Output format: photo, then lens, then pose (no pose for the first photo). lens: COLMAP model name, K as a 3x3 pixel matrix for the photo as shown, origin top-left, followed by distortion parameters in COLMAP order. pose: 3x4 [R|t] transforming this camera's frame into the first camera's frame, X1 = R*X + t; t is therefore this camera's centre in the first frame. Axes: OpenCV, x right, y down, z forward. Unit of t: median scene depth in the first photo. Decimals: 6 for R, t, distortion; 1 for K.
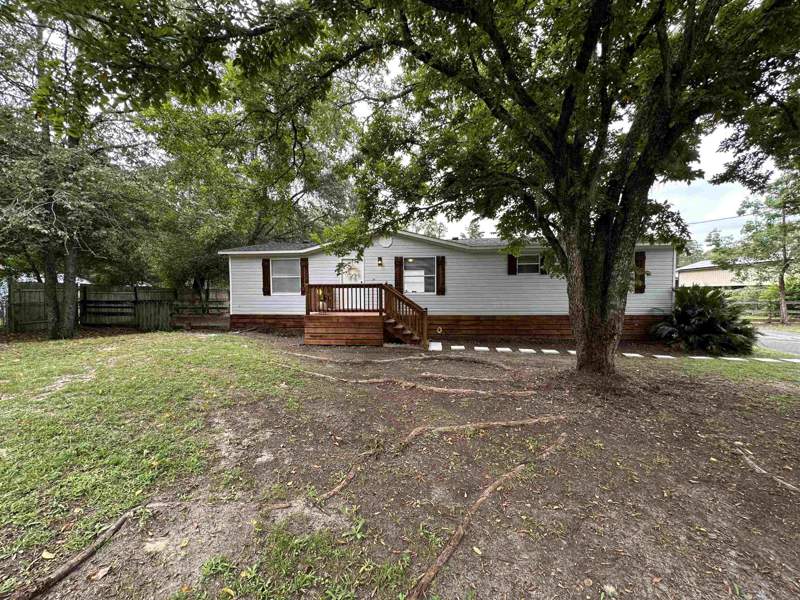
lens RADIAL K [[318.2, 0, 402.5], [0, 318.2, 300.8], [0, 0, 1]] dist [0.000622, -0.000008]
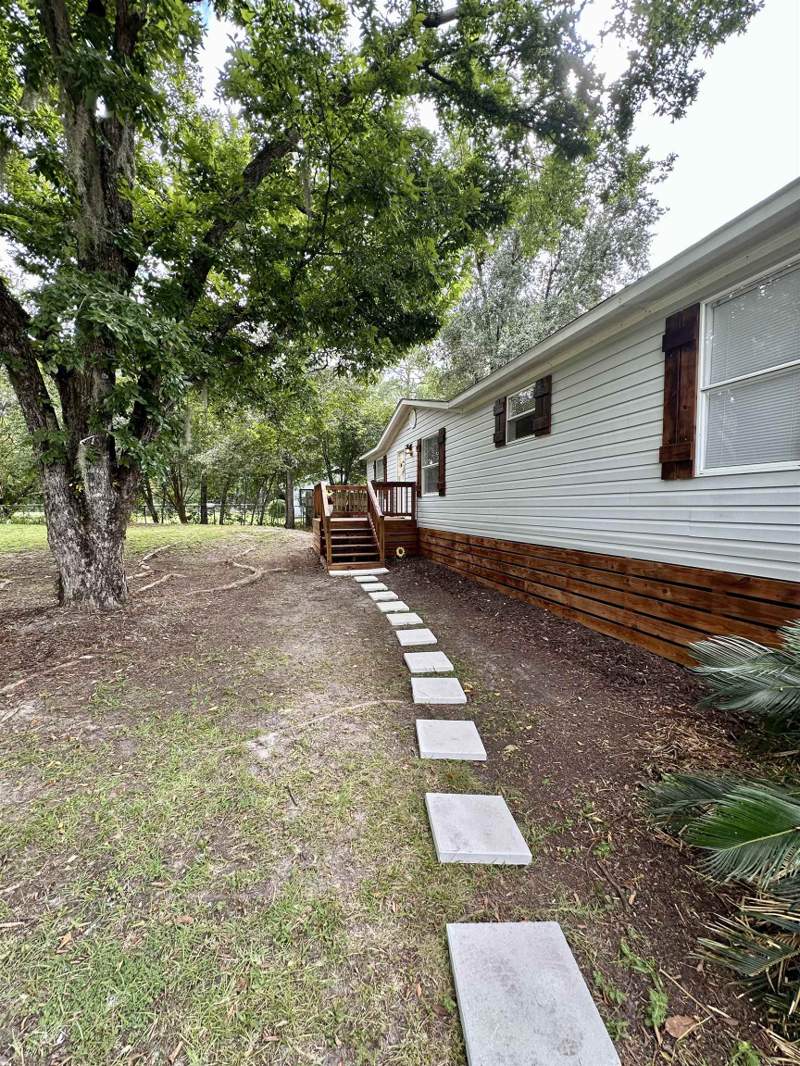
lens RADIAL K [[424.0, 0, 400.9], [0, 424.0, 532.4], [0, 0, 1]] dist [0.000622, -0.000008]
pose [[0.357448, 0.068379, -0.931426, 0.833951], [-0.028335, 0.997651, 0.062368, 0.003231], [0.933503, 0.004098, 0.358546, 0.653070]]
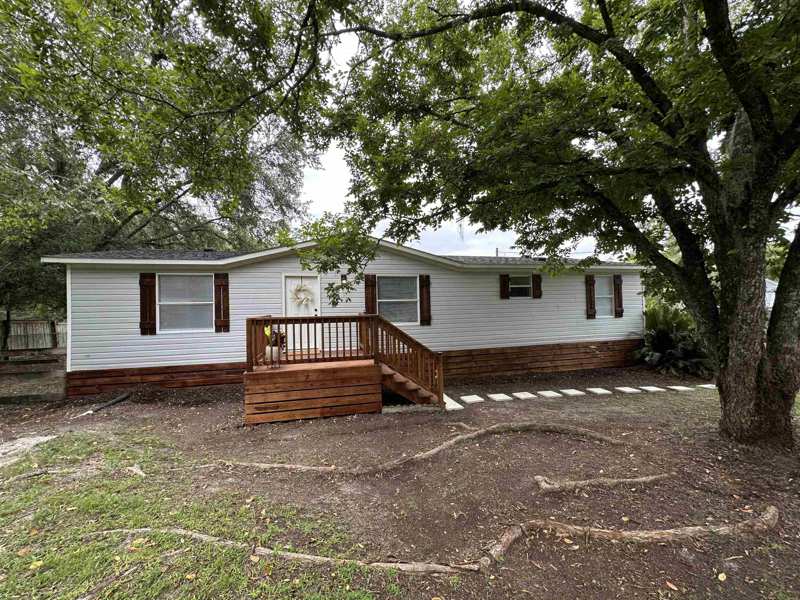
lens RADIAL K [[318.2, 0, 399.5], [0, 318.2, 300.9], [0, 0, 1]] dist [0.000622, -0.000008]
pose [[0.940459, -0.006320, 0.339849, -0.199443], [0.026077, 0.998222, -0.053599, -0.038018], [-0.338906, 0.059270, 0.938951, 0.300748]]
